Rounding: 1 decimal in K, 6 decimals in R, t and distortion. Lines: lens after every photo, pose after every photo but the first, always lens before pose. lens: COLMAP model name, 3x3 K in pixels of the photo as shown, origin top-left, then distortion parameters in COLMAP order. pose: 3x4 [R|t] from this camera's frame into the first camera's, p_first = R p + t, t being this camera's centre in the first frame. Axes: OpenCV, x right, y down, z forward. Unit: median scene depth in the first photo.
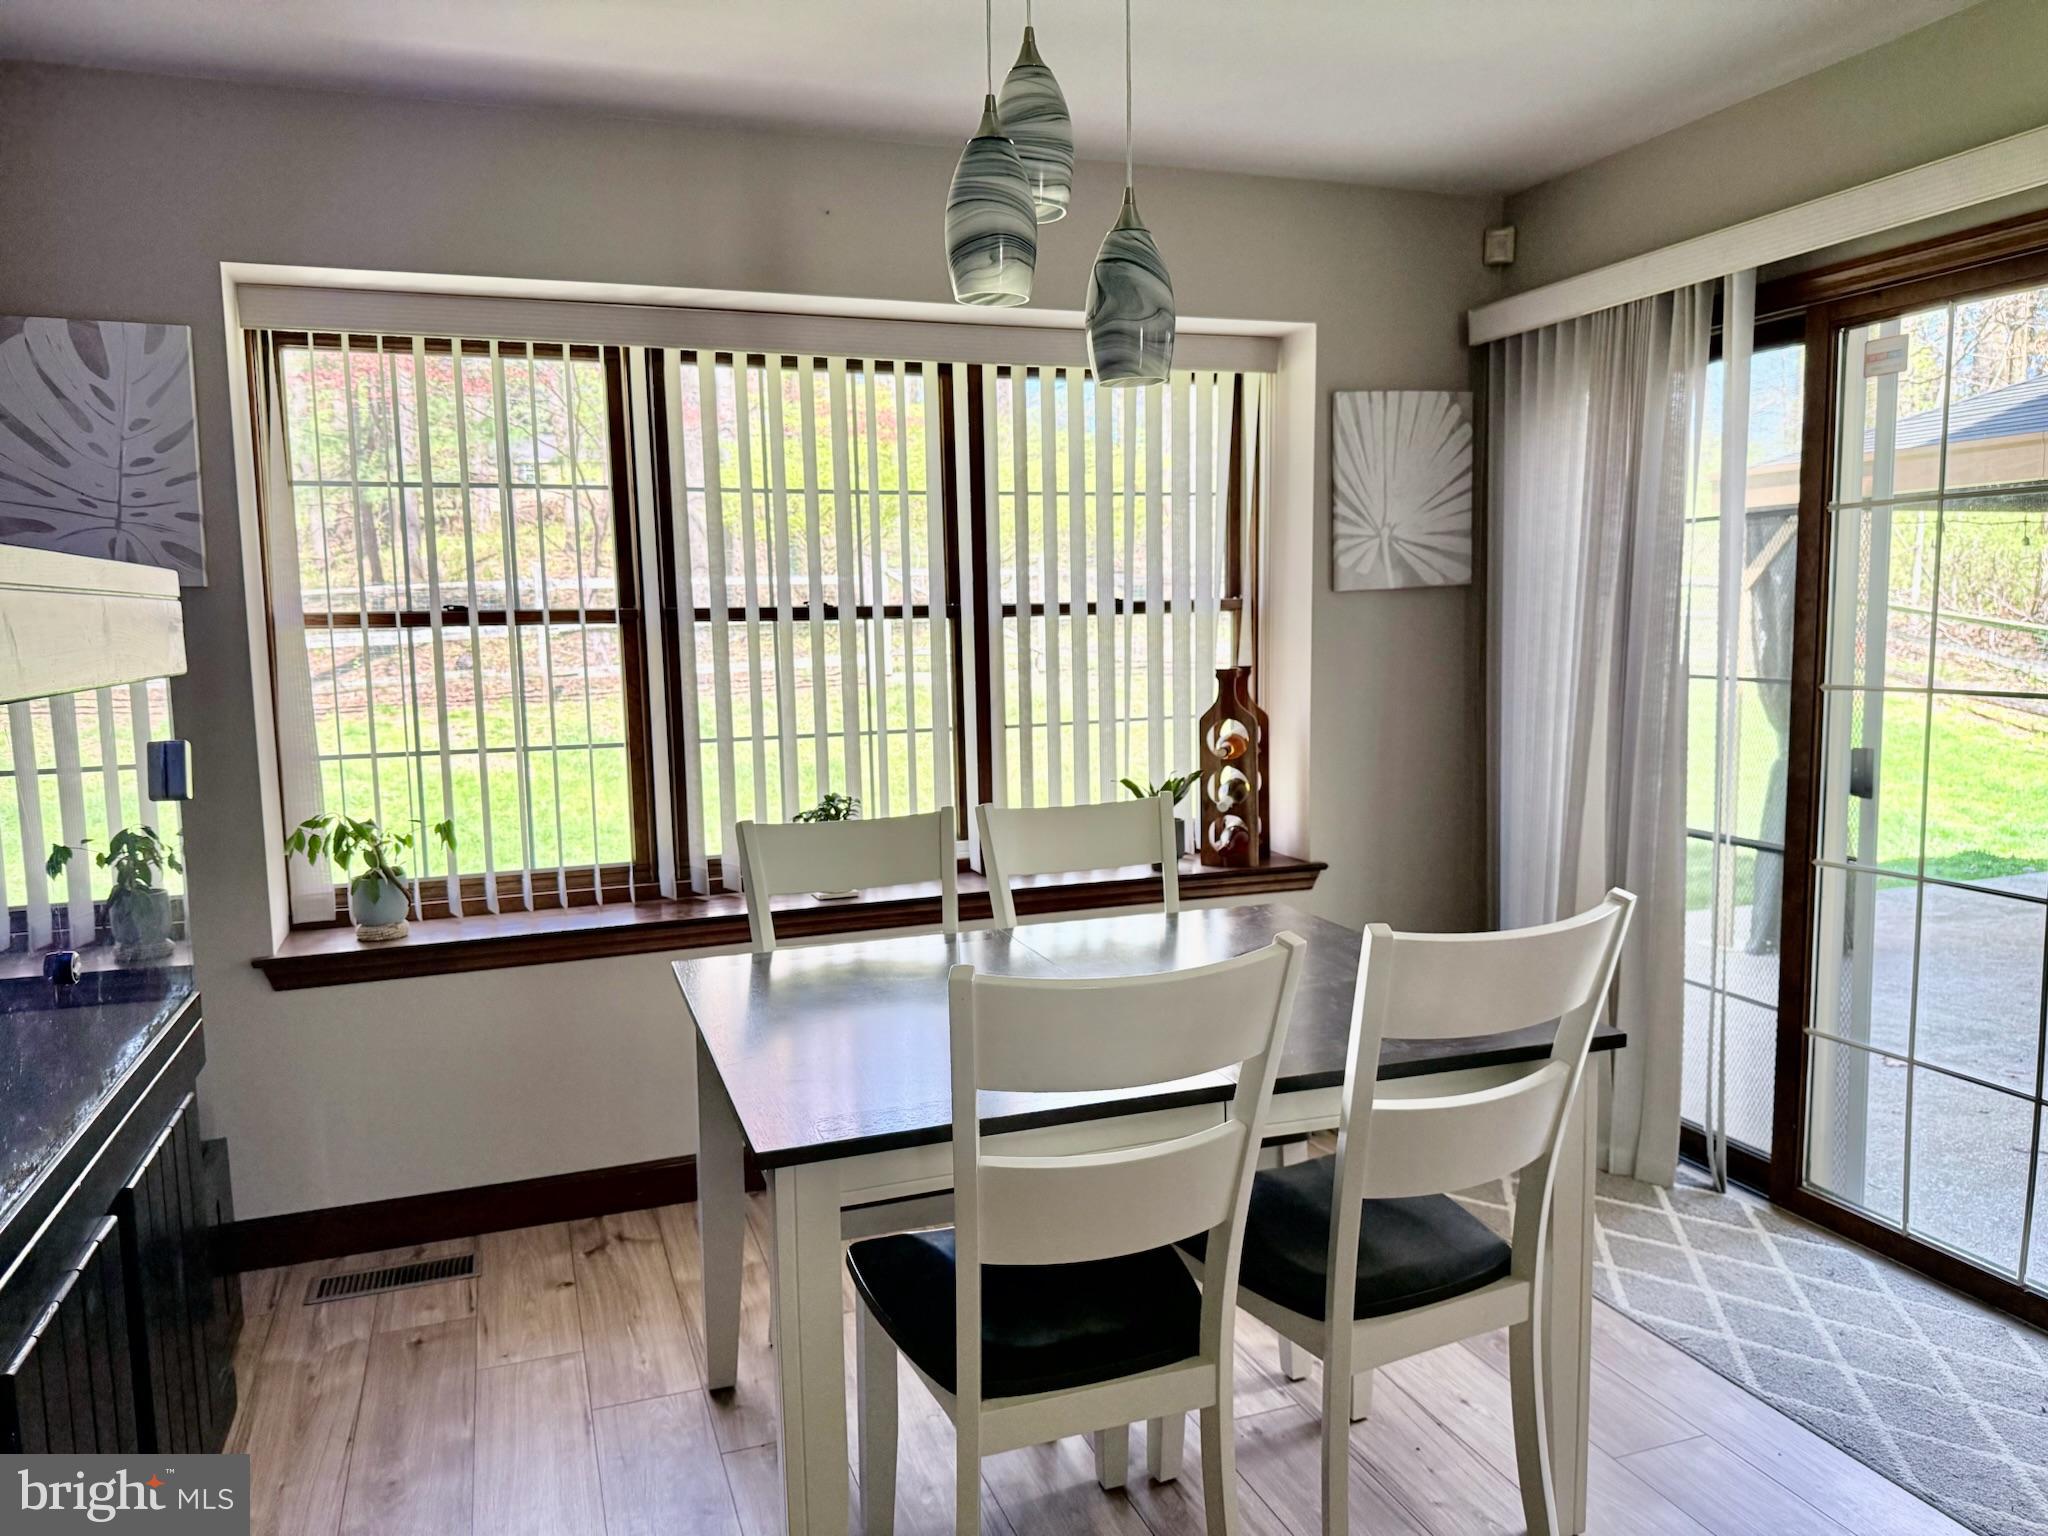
lens RADIAL K [[1405.4, 0, 925.8], [0, 1405.4, 763.5], [0, 0, 1]] dist [0.099169, -0.114160]
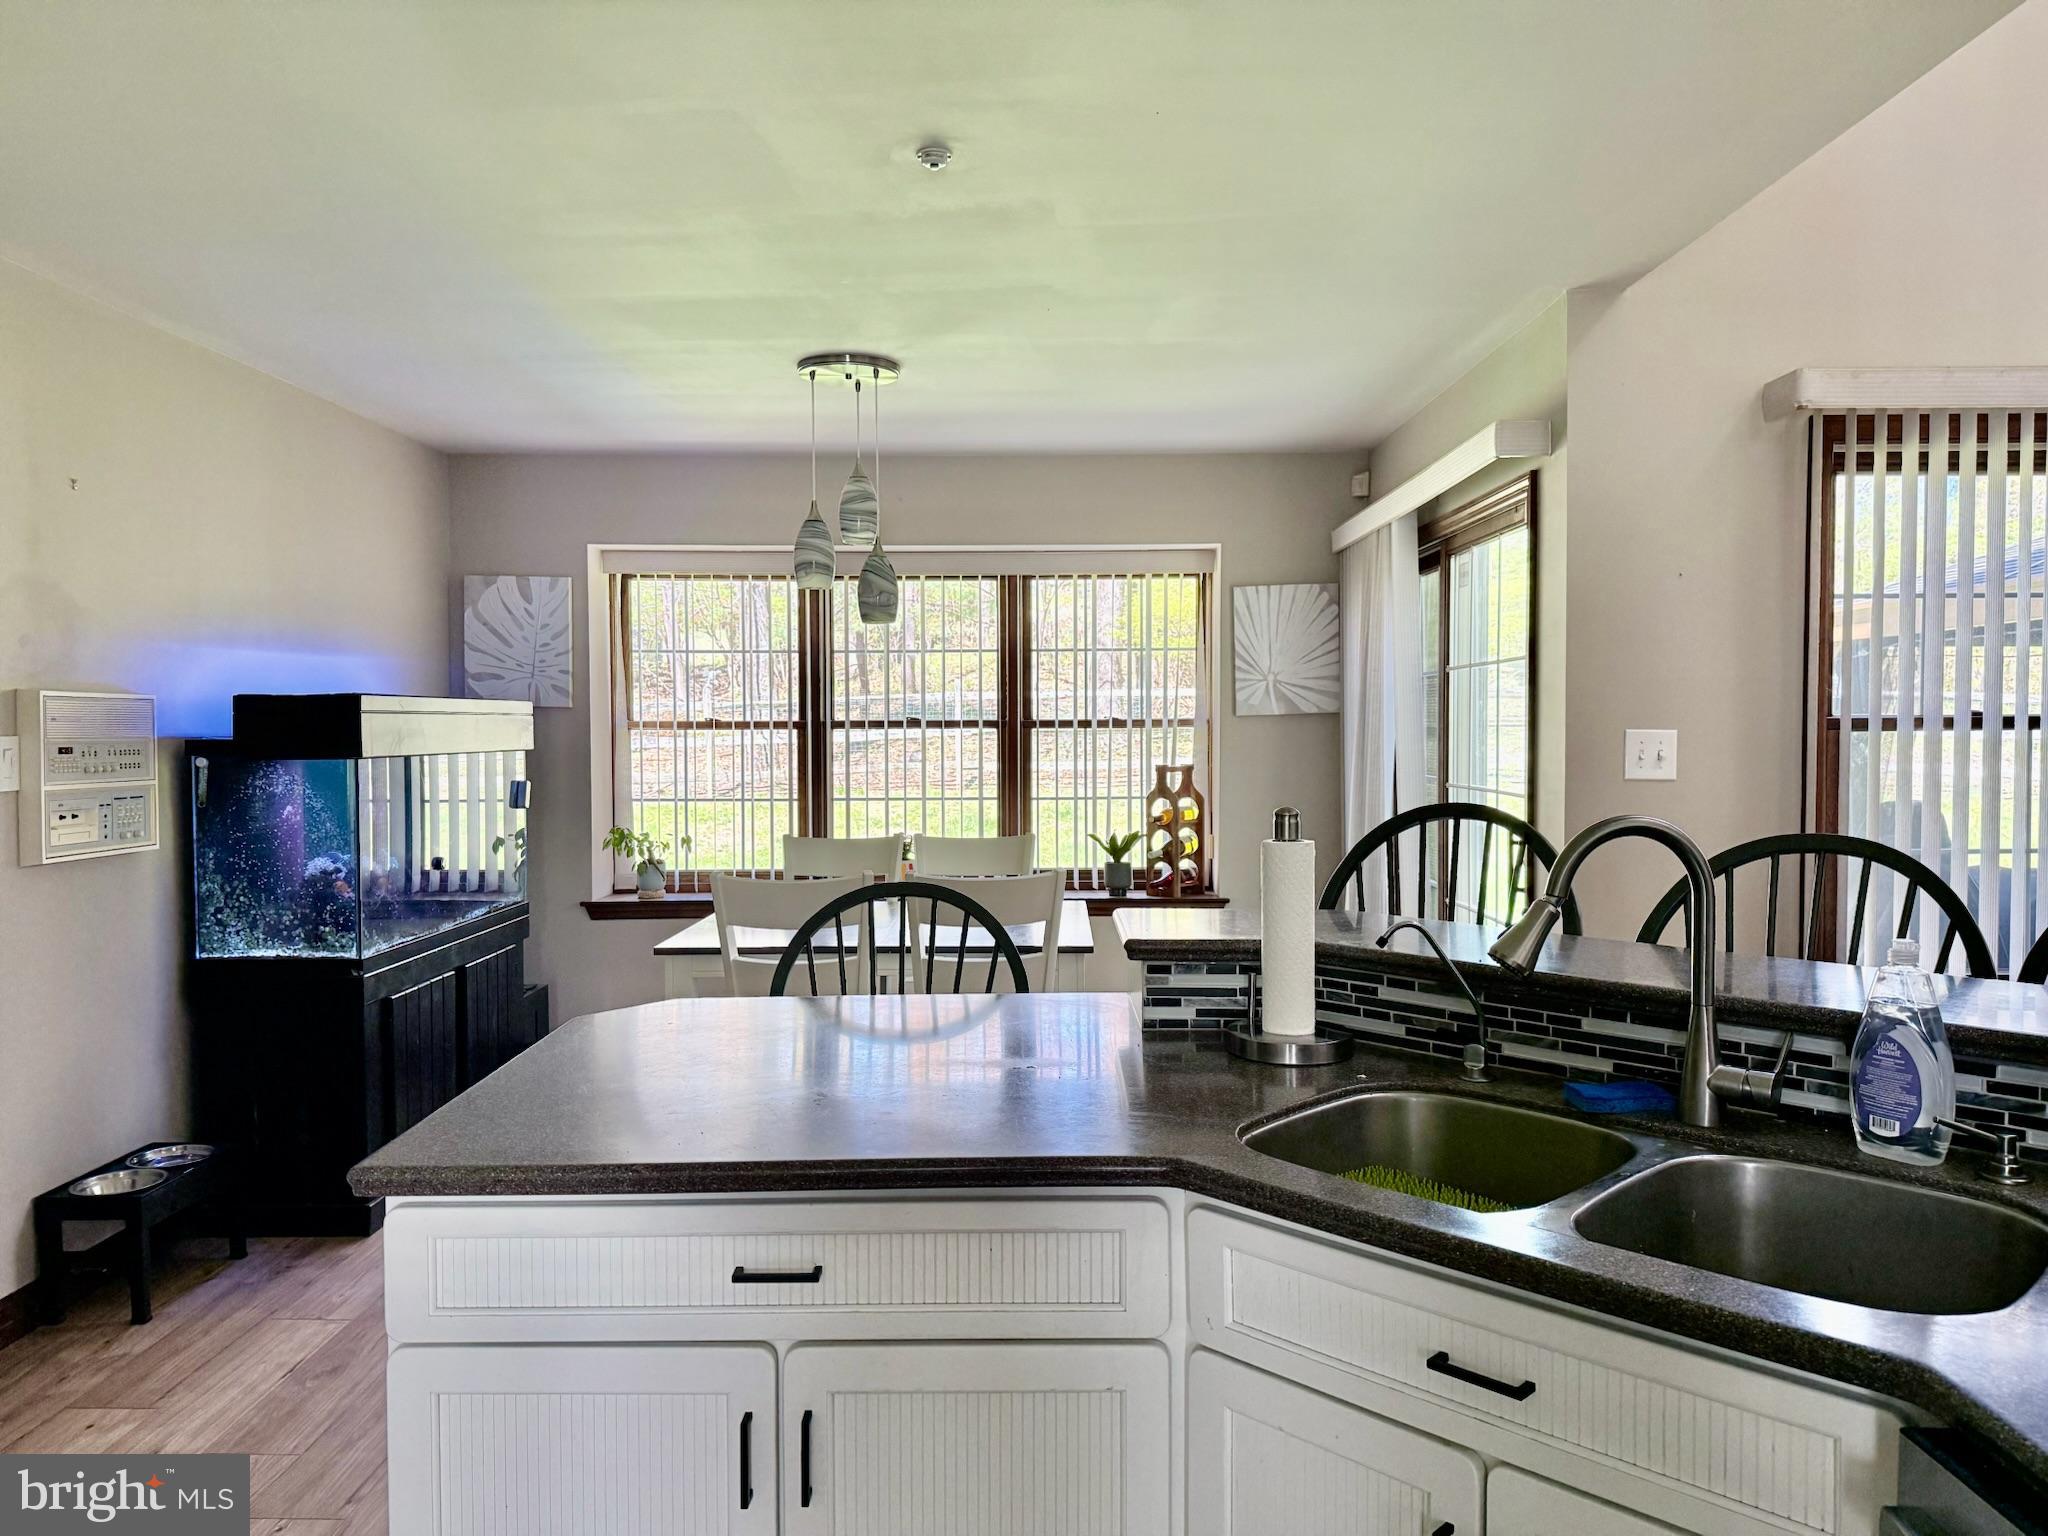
lens RADIAL K [[1408.8, 0, 1024.0], [0, 1408.8, 768.0], [0, 0, 1]] dist [0.113530, -0.116018]
pose [[0.937501, 0.026313, -0.346986, 0.617232], [-0.051544, 0.996638, -0.063687, 0.041964], [0.344144, 0.077592, 0.935705, -0.491414]]
